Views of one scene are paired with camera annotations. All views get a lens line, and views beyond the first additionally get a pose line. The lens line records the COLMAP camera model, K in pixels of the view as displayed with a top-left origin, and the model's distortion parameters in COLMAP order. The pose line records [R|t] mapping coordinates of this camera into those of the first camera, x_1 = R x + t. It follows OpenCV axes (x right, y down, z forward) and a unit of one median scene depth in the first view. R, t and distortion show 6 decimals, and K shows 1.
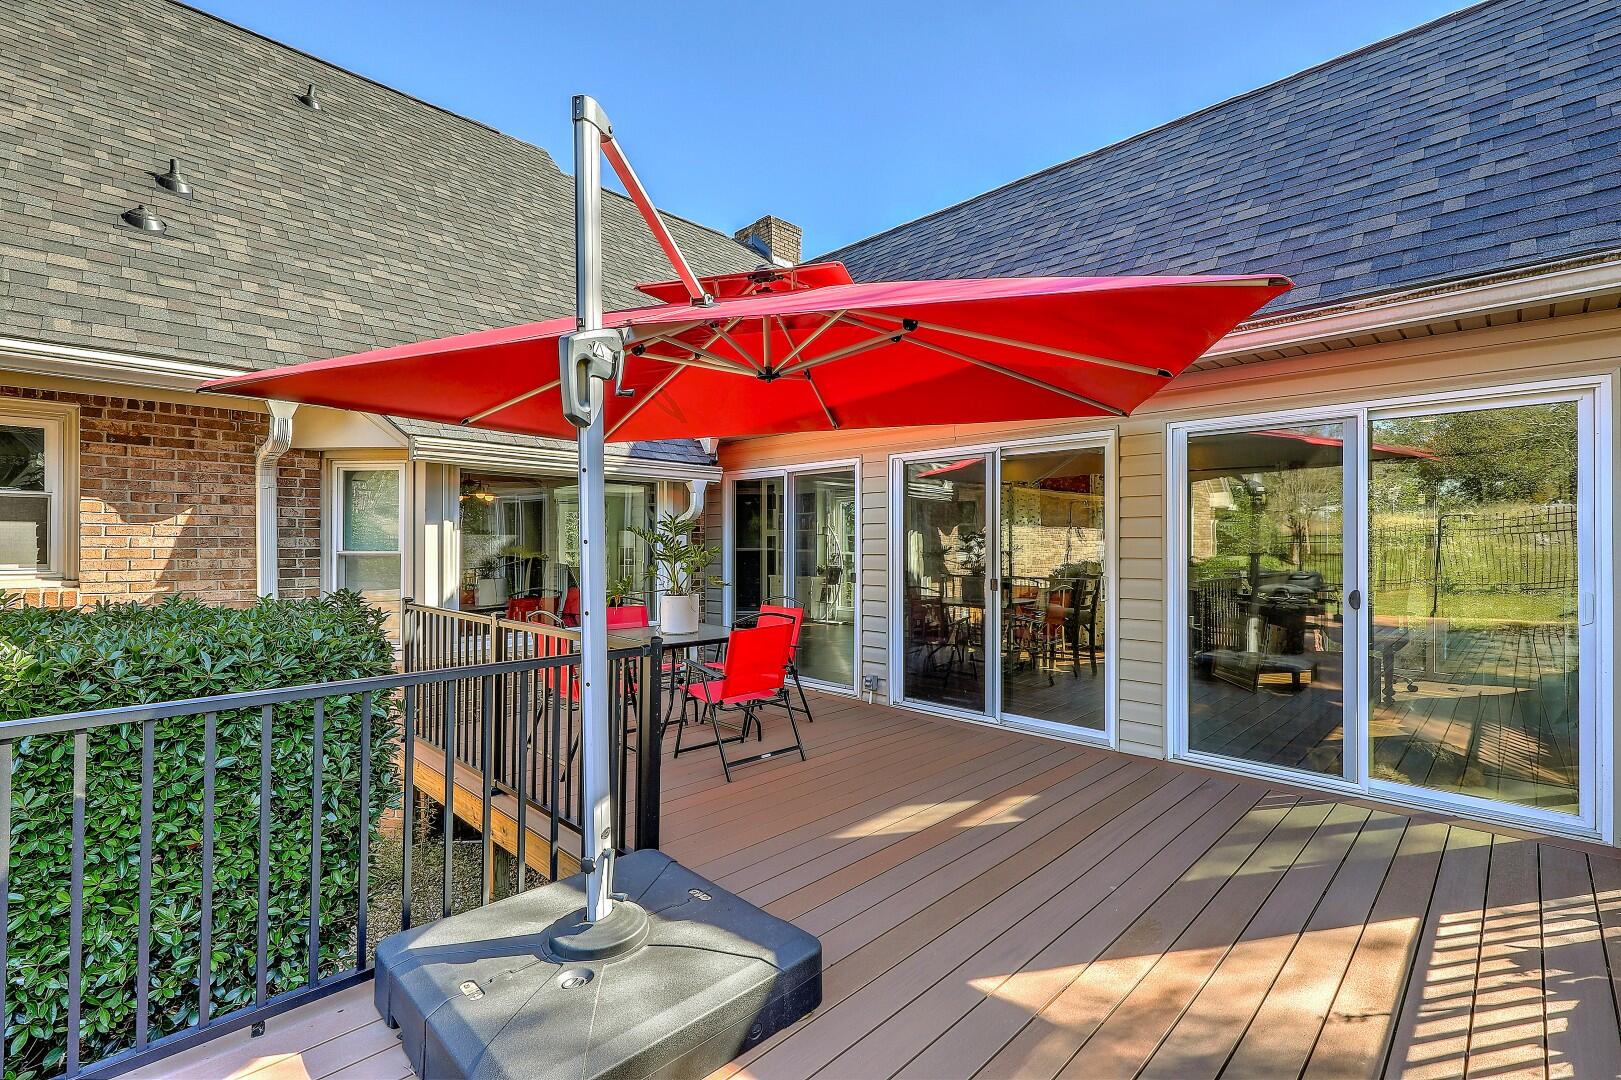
lens RADIAL K [[741.4, 0, 816.8], [0, 741.4, 547.5], [0, 0, 1]] dist [0.001039, 0.000185]
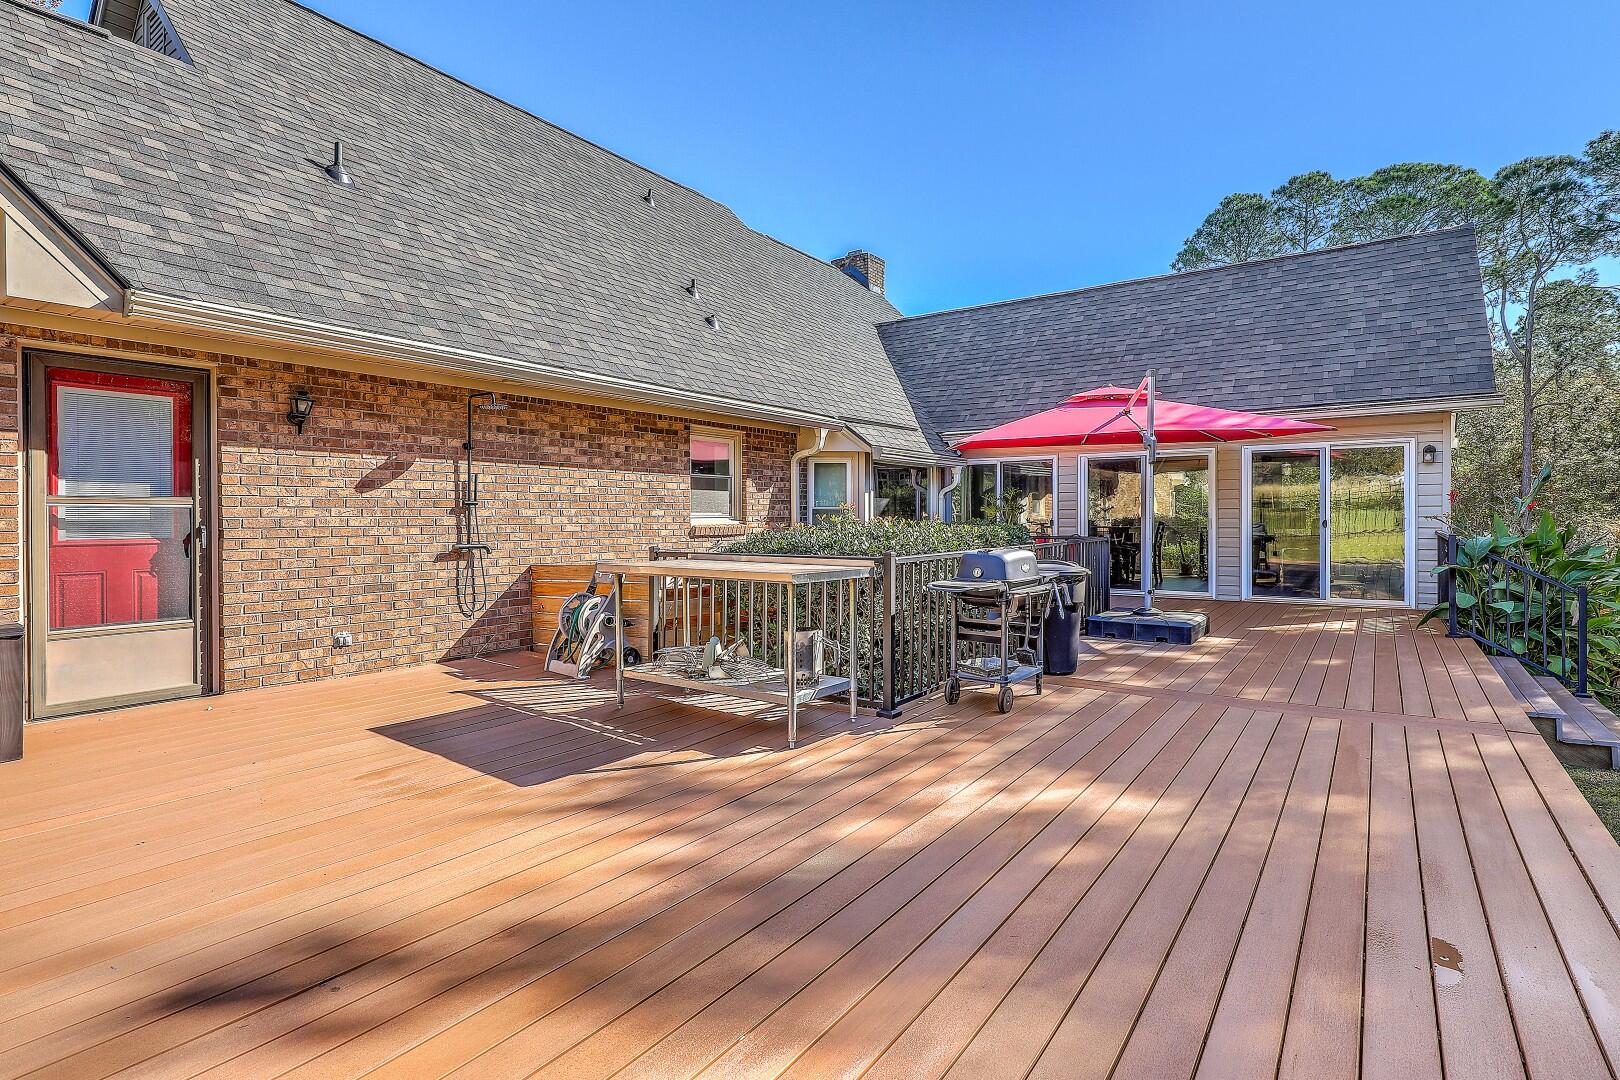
lens RADIAL K [[809.4, 0, 820.2], [0, 809.4, 529.8], [0, 0, 1]] dist [-0.000361, -0.000139]
pose [[0.986854, -0.007341, 0.161449, -1.091361], [0.005198, 0.999893, 0.013690, 0.037964], [-0.161532, -0.012671, 0.986786, -1.103613]]
